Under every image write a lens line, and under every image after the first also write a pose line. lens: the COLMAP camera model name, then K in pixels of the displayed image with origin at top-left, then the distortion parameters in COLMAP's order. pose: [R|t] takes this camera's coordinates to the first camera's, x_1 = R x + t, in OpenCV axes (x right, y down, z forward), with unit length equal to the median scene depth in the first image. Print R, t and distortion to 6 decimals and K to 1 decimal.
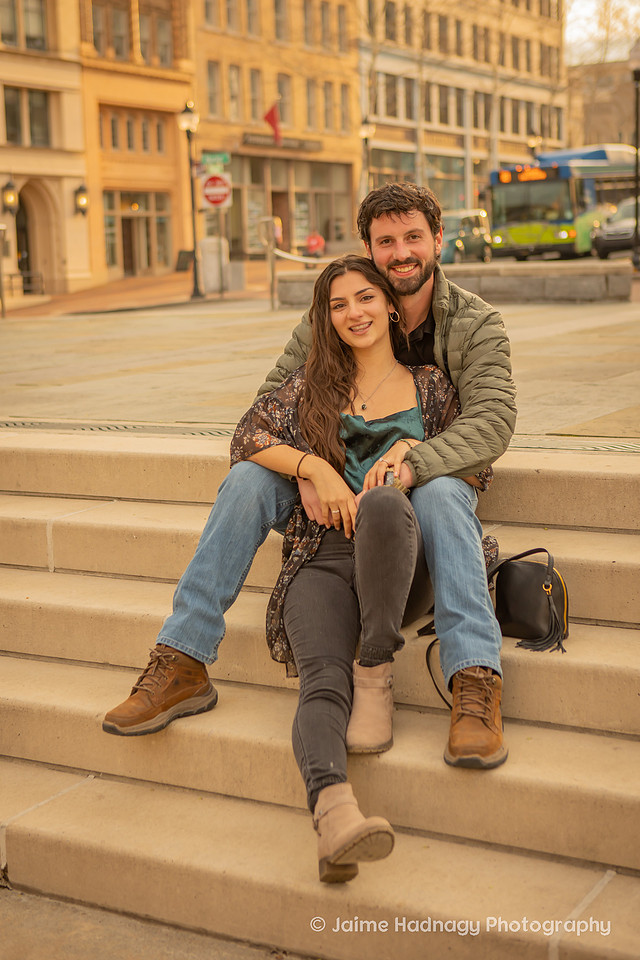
lens RADIAL K [[1508.1, 0, 305.5], [0, 1508.1, 476.6], [0, 0, 1]] dist [0.016523, -0.013098]
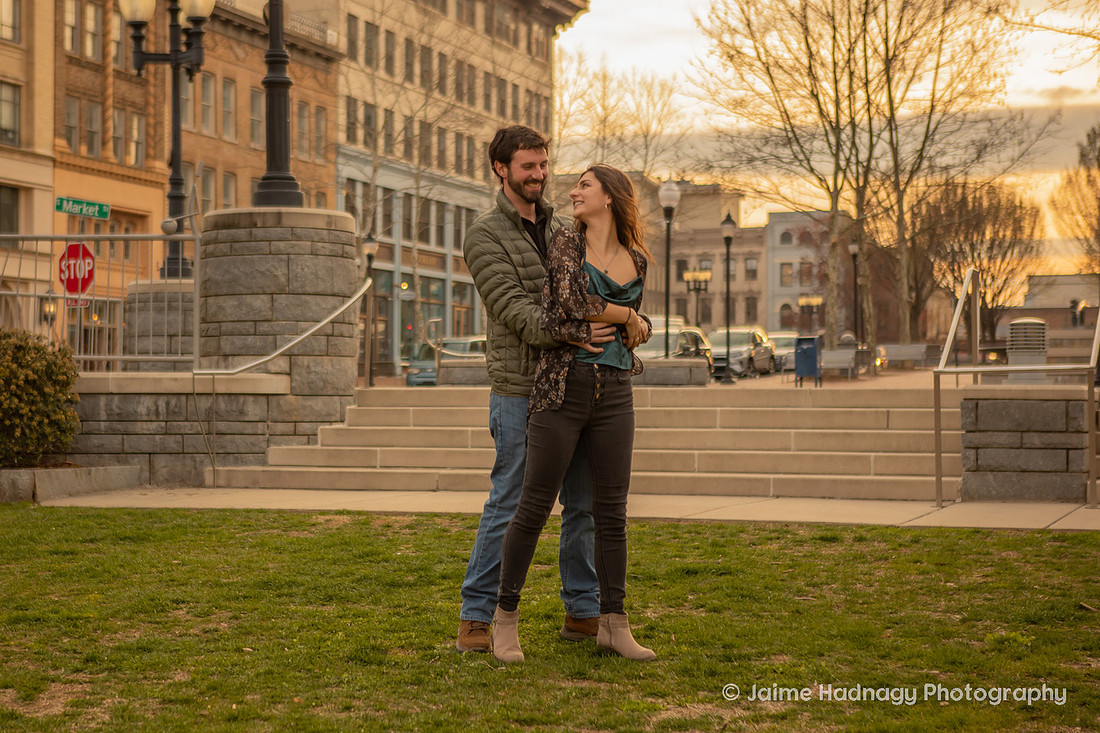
lens RADIAL K [[2016.6, 0, 506.2], [0, 2016.6, 368.0], [0, 0, 1]] dist [0.035330, -0.024229]
pose [[0.986145, 0.039534, 0.161105, -0.060949], [-0.012832, 0.986456, -0.163524, 0.039475], [-0.165387, 0.159192, 0.973296, -0.179950]]
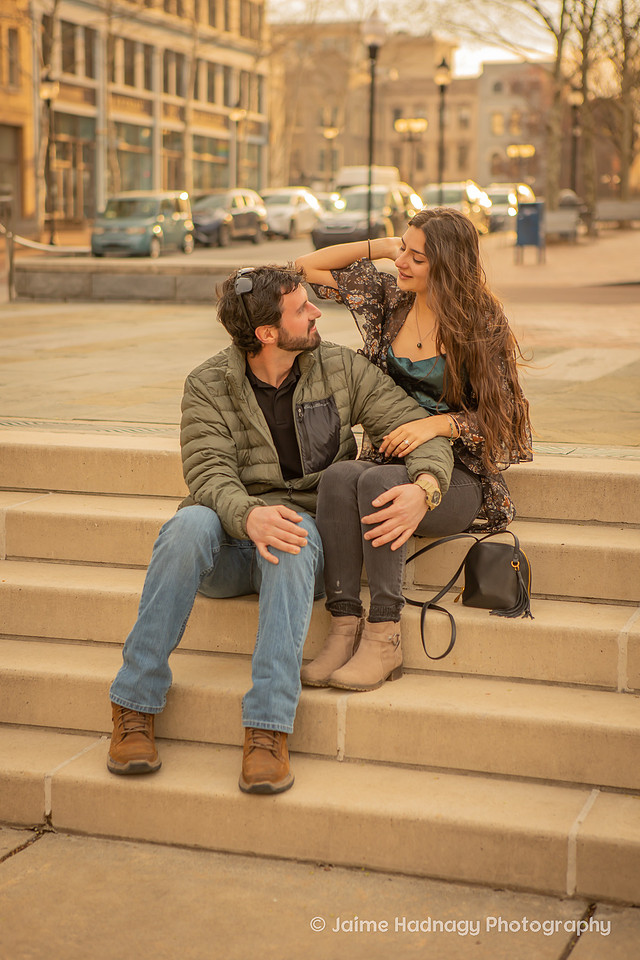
lens RADIAL K [[1786.6, 0, 320.0], [0, 1786.6, 483.1], [0, 0, 1]] dist [0.142080, -0.032479]
pose [[0.977801, 0.016085, 0.208919, -0.015400], [-0.013832, 0.999829, -0.012238, 0.001647], [-0.209080, 0.009077, 0.977856, -0.017927]]
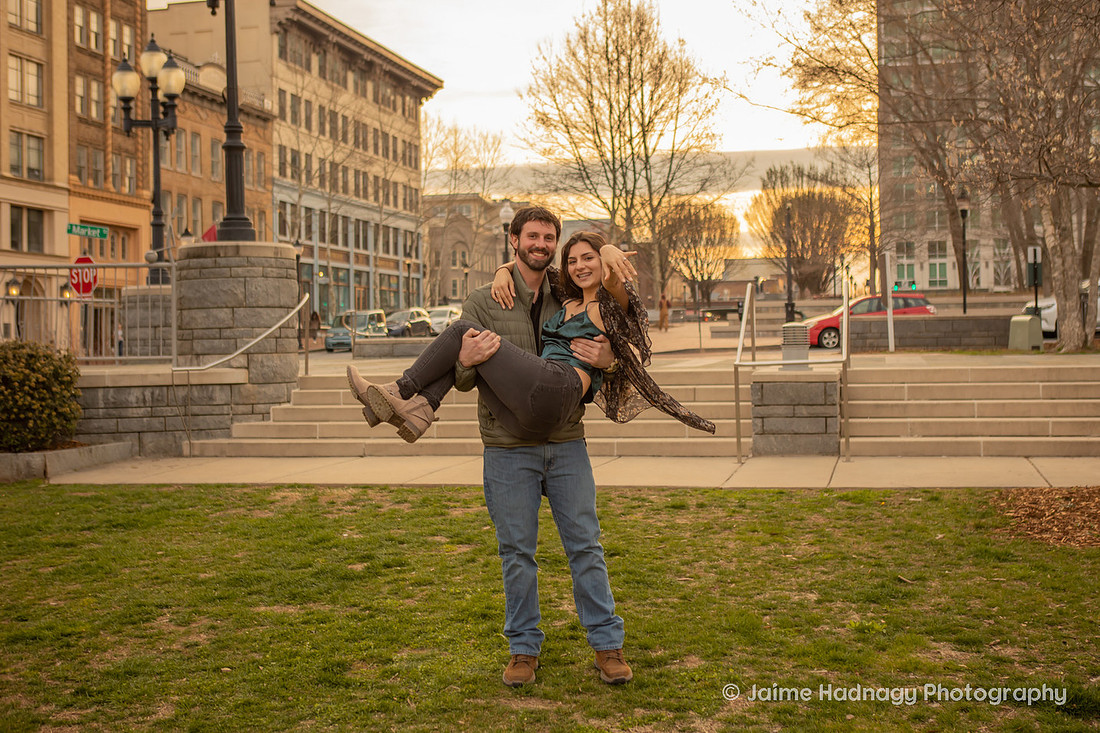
lens RADIAL K [[1319.4, 0, 613.5], [0, 1319.4, 325.9], [0, 0, 1]] dist [-0.032283, 0.031452]
pose [[0.945448, 0.022253, 0.325011, -0.060688], [0.031154, 0.986916, -0.158199, 0.028354], [-0.324279, 0.159694, 0.932384, -0.152574]]
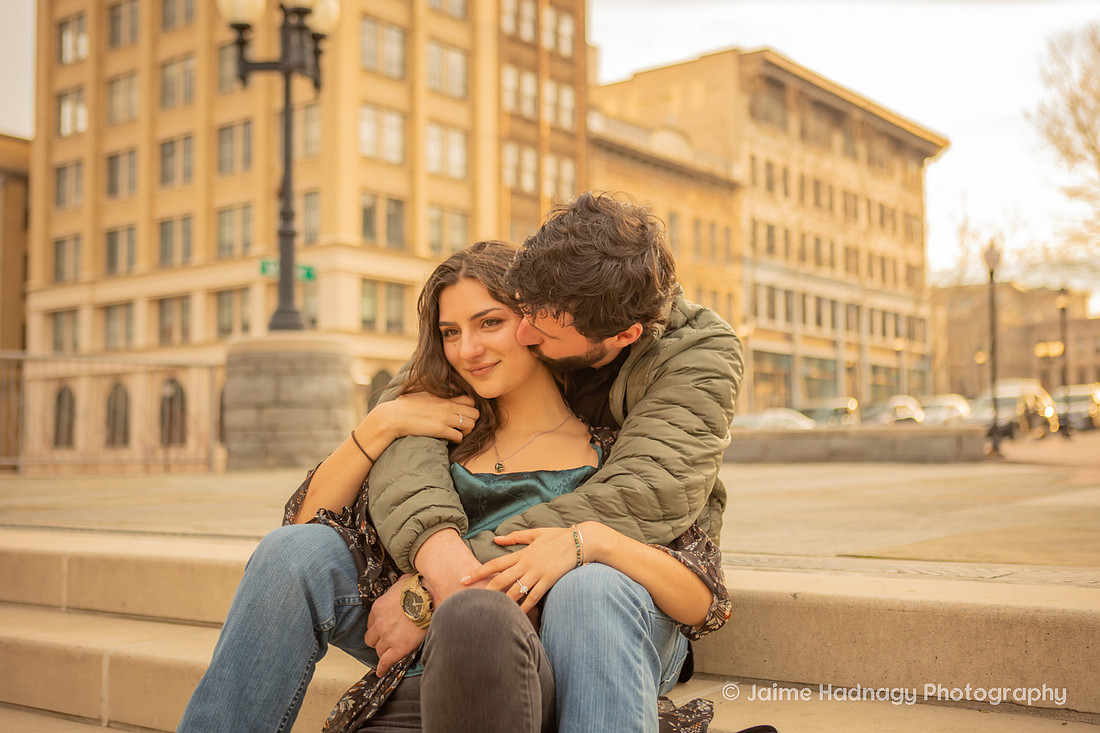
lens RADIAL K [[1329.9, 0, 556.5], [0, 1329.9, 367.8], [0, 0, 1]] dist [-0.016893, 0.031896]
pose [[0.993898, 0.018261, -0.108779, 0.007260], [-0.039986, 0.978767, -0.201037, 0.001191], [0.102798, 0.204160, 0.973525, 0.027903]]
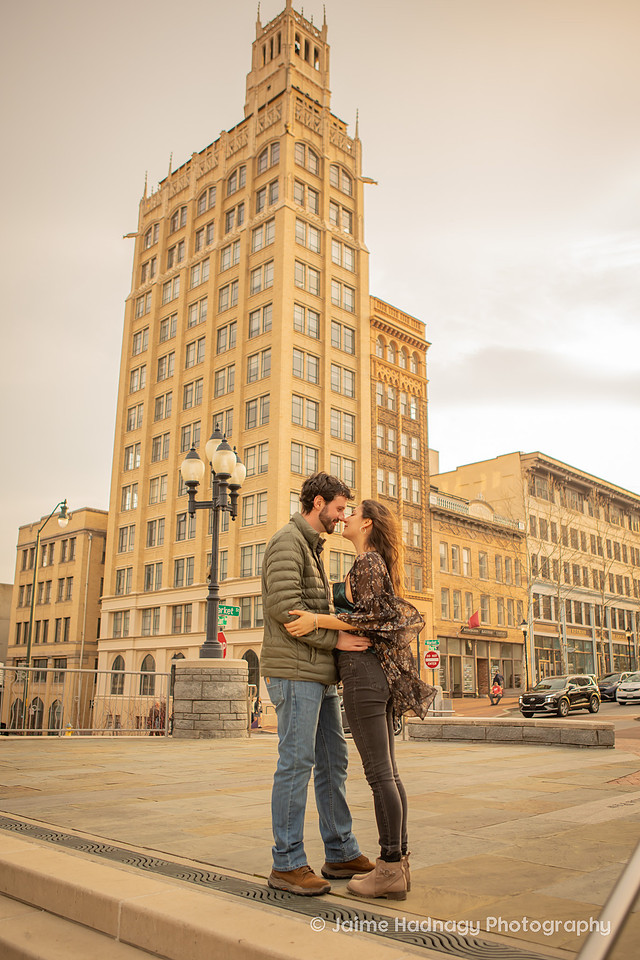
lens RADIAL K [[812.3, 0, 319.4], [0, 812.3, 491.8], [0, 0, 1]] dist [-0.066520, 0.000082]
pose [[0.971798, -0.014886, -0.235344, 0.025441], [-0.074179, 0.928046, -0.365005, -0.007884], [0.223843, 0.372169, 0.900769, 0.014495]]
